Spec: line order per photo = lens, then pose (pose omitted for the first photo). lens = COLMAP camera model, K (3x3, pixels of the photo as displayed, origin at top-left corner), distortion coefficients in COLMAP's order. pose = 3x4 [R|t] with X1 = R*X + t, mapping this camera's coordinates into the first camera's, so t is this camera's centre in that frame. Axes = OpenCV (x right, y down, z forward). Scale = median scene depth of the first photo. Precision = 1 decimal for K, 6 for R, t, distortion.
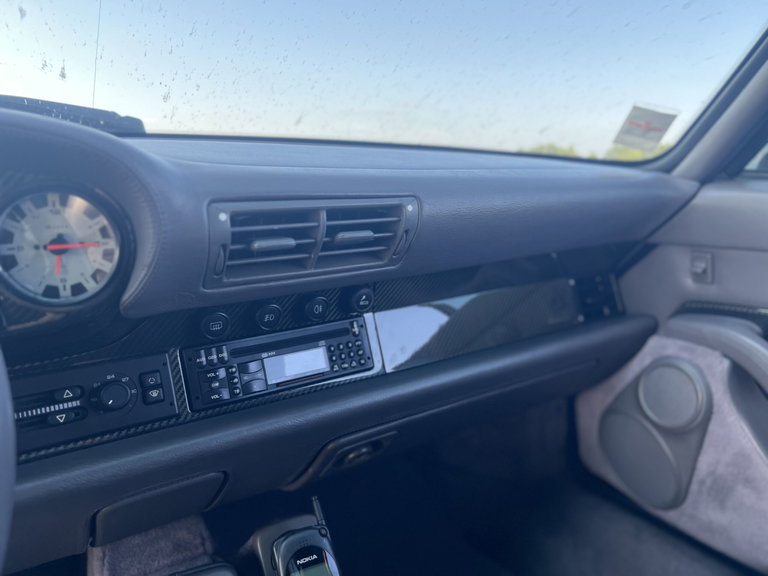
lens RADIAL K [[584.2, 0, 383.4], [0, 584.2, 299.9], [0, 0, 1]] dist [0.040260, -0.050903]
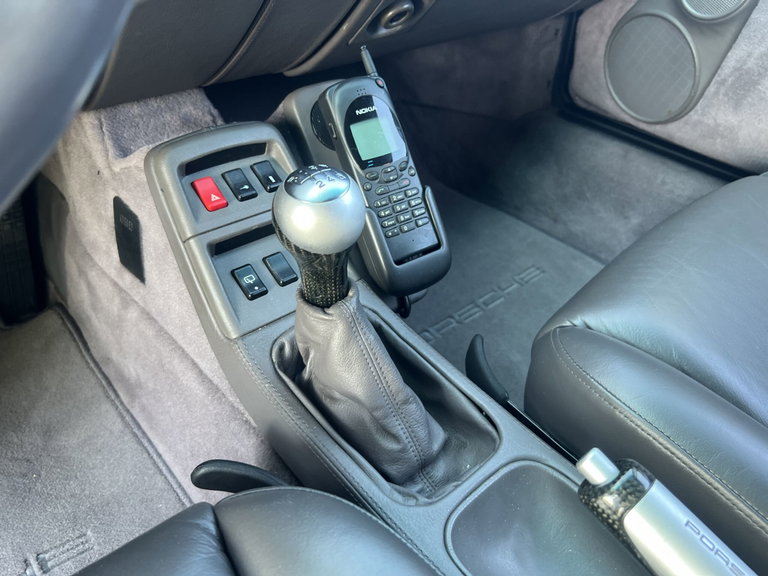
lens RADIAL K [[584.2, 0, 375.9], [0, 584.2, 295.3], [0, 0, 1]] dist [0.040260, -0.050903]
pose [[0.985981, -0.043101, 0.161192, -0.193278], [-0.032017, 0.899239, 0.436285, 0.225910], [-0.163754, -0.435330, 0.885253, 0.089331]]
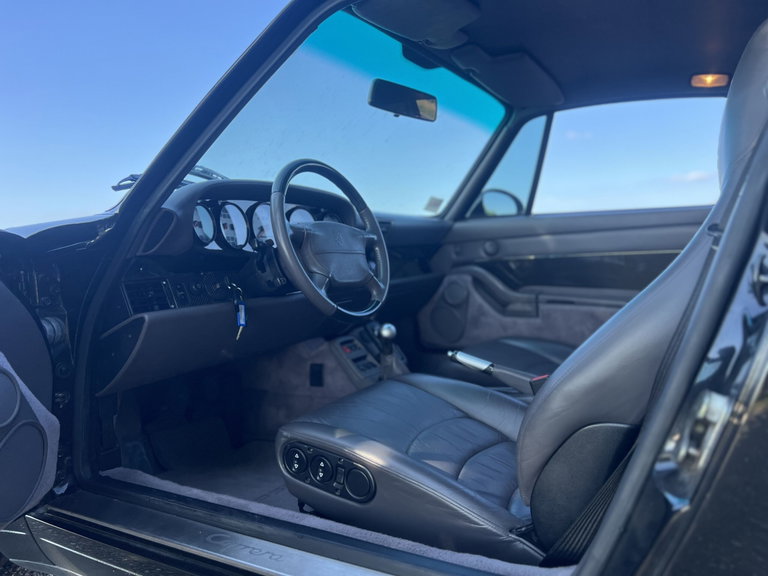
lens RADIAL K [[584.2, 0, 391.9], [0, 584.2, 295.4], [0, 0, 1]] dist [0.040260, -0.050903]
pose [[0.892703, -0.071825, 0.444884, -1.093901], [0.142608, 0.981507, -0.127696, 0.506367], [-0.427485, 0.177438, 0.886438, -1.436766]]
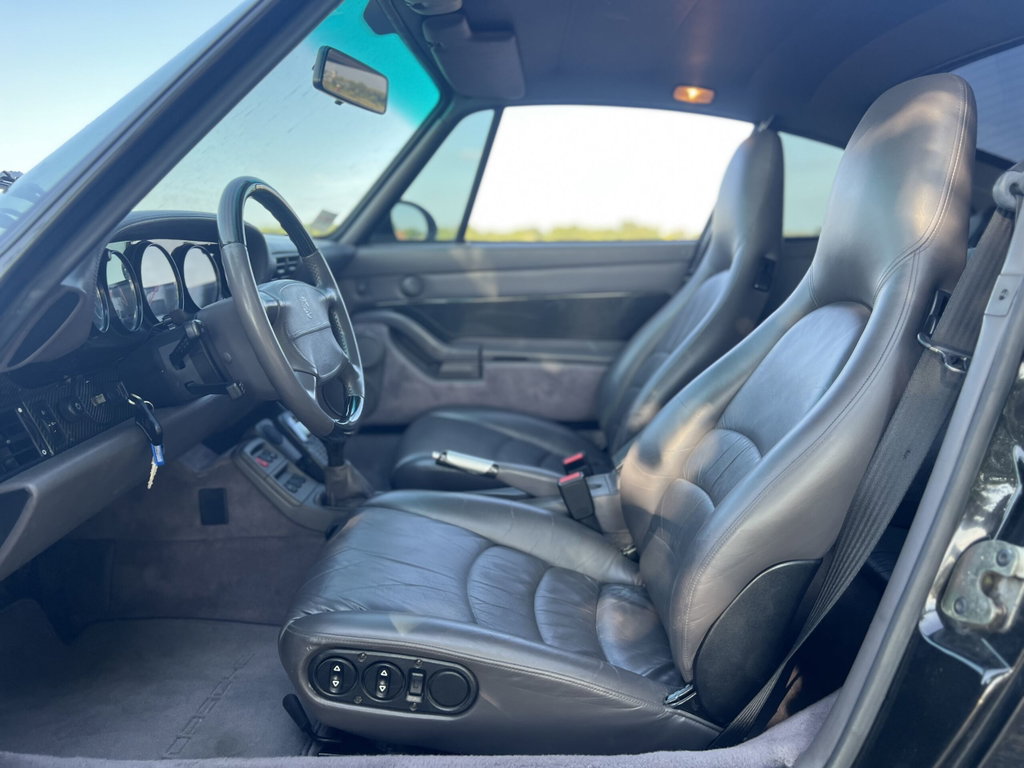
lens RADIAL K [[778.9, 0, 519.0], [0, 778.9, 384.3], [0, 0, 1]] dist [0.040260, -0.050903]
pose [[0.556344, -0.176979, 0.811886, -1.464173], [0.209814, 0.975316, 0.068830, 0.206497], [-0.804027, 0.132052, 0.579744, -0.997289]]
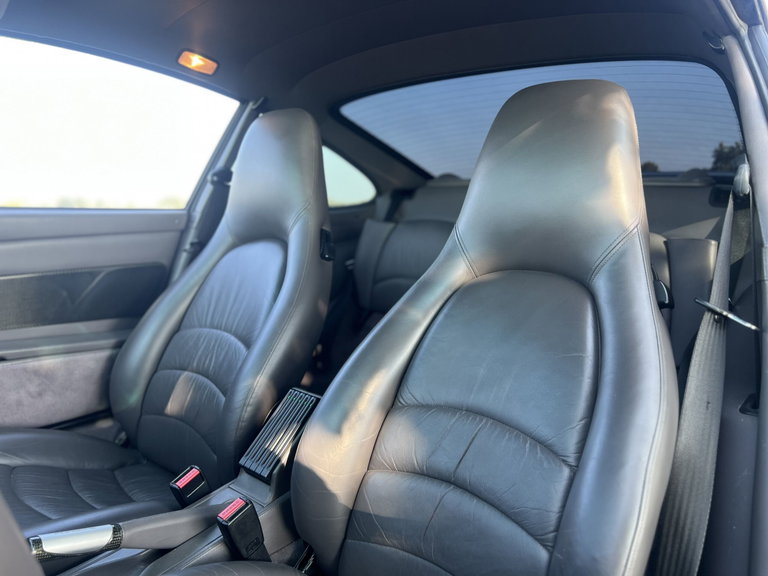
lens RADIAL K [[584.2, 0, 384.6], [0, 584.2, 285.3], [0, 0, 1]] dist [0.040260, -0.050903]
pose [[-0.262109, -0.149351, 0.953411, -0.975988], [0.208953, 0.955732, 0.207159, 0.002470], [-0.942145, 0.253516, -0.219299, -0.097866]]
